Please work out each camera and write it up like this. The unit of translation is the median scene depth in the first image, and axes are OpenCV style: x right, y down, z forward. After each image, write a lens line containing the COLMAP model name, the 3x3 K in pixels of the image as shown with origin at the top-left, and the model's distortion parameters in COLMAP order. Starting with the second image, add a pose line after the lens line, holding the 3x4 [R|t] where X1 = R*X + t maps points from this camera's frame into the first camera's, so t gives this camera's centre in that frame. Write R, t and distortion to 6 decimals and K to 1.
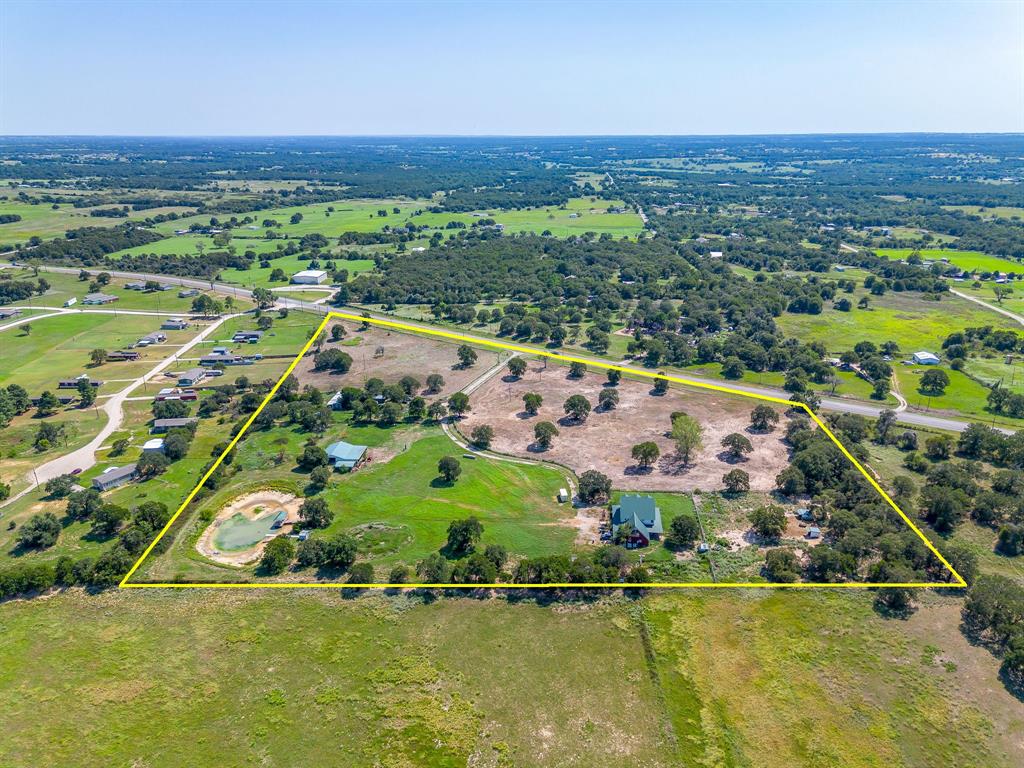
lens RADIAL K [[749.8, 0, 512.0], [0, 749.8, 384.0], [0, 0, 1]] dist [0.055443, -0.042525]
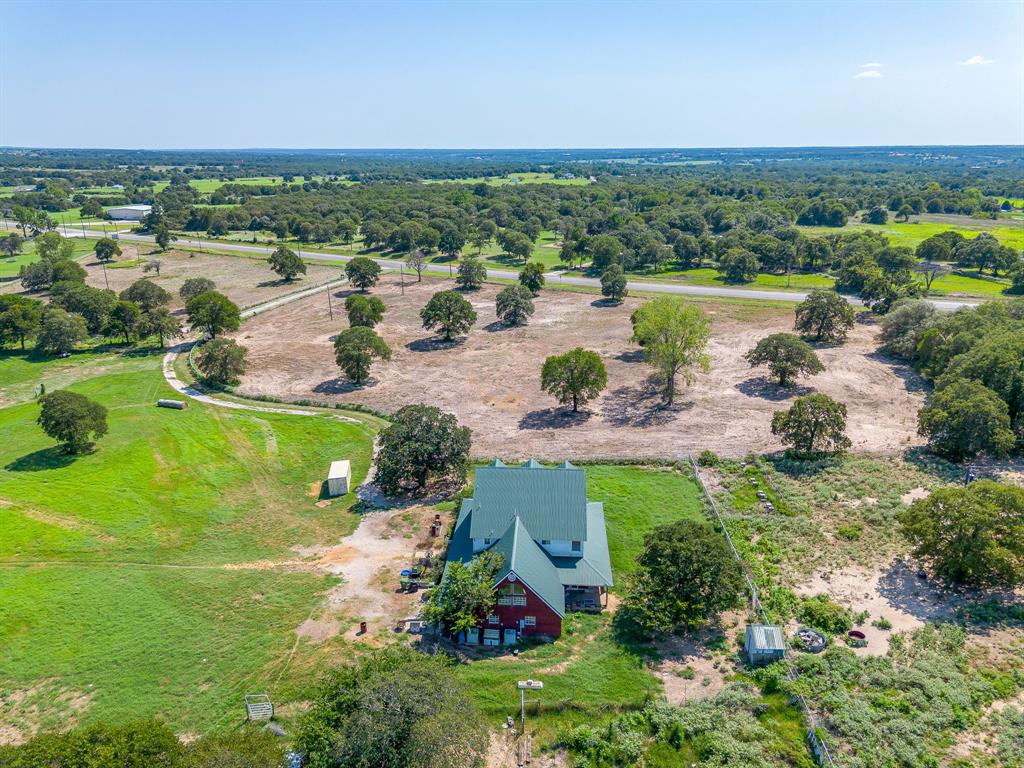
lens RADIAL K [[749.8, 0, 512.0], [0, 749.8, 384.0], [0, 0, 1]] dist [0.055443, -0.042525]
pose [[0.998603, -0.017829, 0.049748, 0.125038], [0.018946, 0.999577, -0.022067, 0.105710], [-0.049333, 0.022978, 0.998518, 0.596758]]
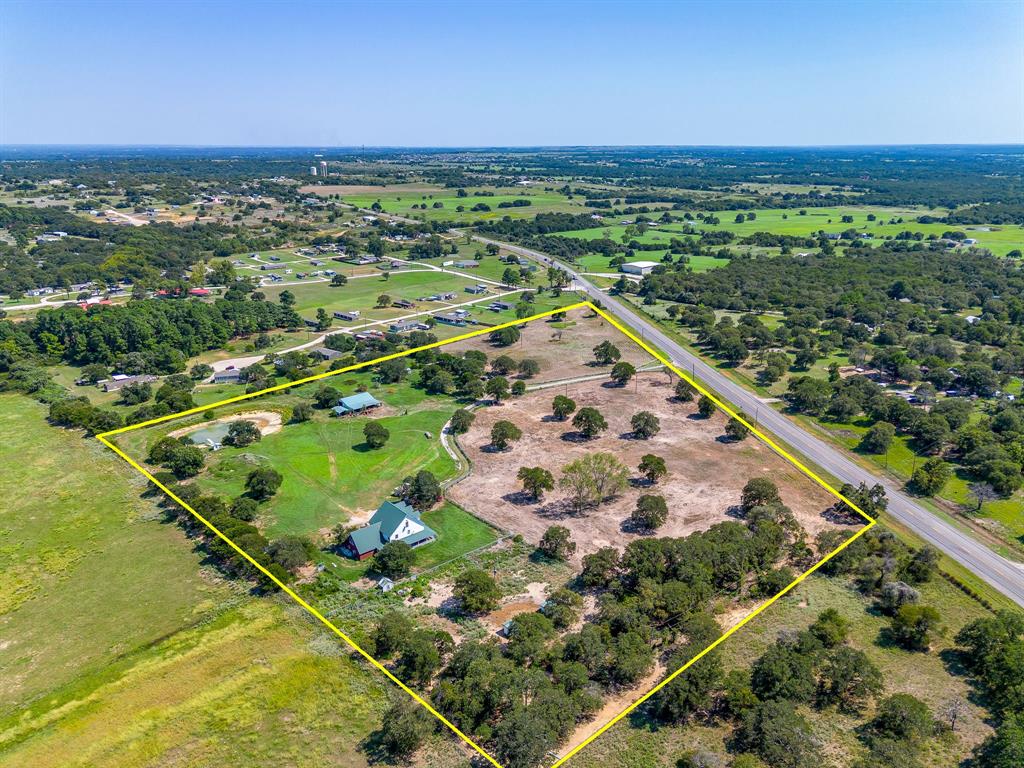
lens RADIAL K [[749.8, 0, 512.0], [0, 749.8, 384.0], [0, 0, 1]] dist [0.055443, -0.042525]
pose [[0.722065, 0.212532, -0.658371, 0.672053], [-0.221215, 0.972611, 0.071357, -0.060280], [0.655505, 0.094118, 0.749303, 0.383610]]
